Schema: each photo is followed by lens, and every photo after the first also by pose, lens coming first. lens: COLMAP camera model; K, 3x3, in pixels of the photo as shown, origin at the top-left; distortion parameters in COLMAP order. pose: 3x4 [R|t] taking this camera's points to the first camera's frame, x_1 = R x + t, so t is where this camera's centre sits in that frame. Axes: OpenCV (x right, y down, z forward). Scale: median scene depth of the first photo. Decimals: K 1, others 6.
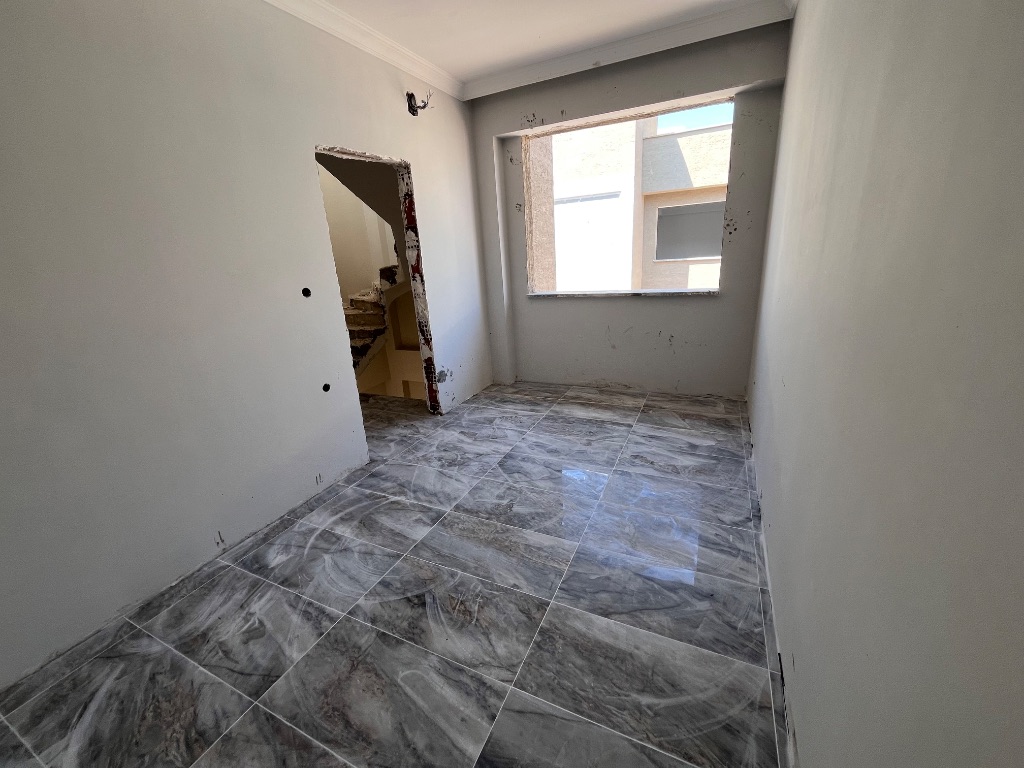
lens RADIAL K [[412.3, 0, 513.4], [0, 412.3, 385.7], [0, 0, 1]] dist [-0.002453, -0.000123]
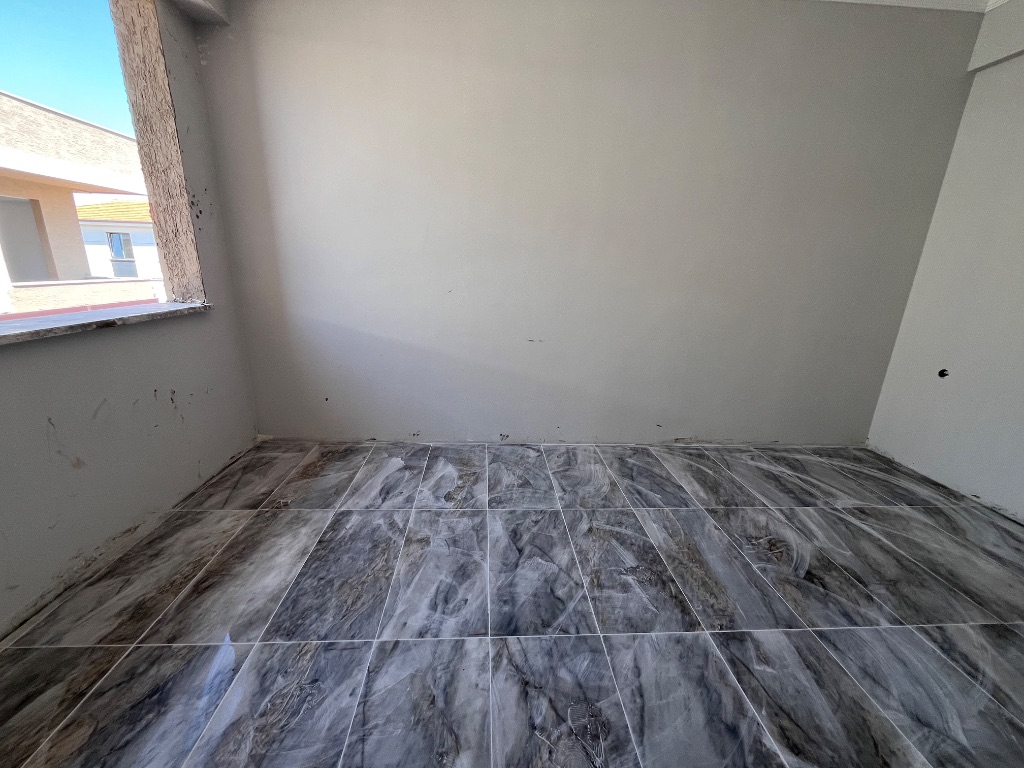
lens RADIAL K [[412.3, 0, 511.9], [0, 412.3, 382.3], [0, 0, 1]] dist [-0.002453, -0.000123]
pose [[-0.484839, -0.193547, 0.852919, -0.438332], [0.265370, 0.896678, 0.354326, -0.307519], [-0.833373, 0.398130, -0.383383, 1.244888]]
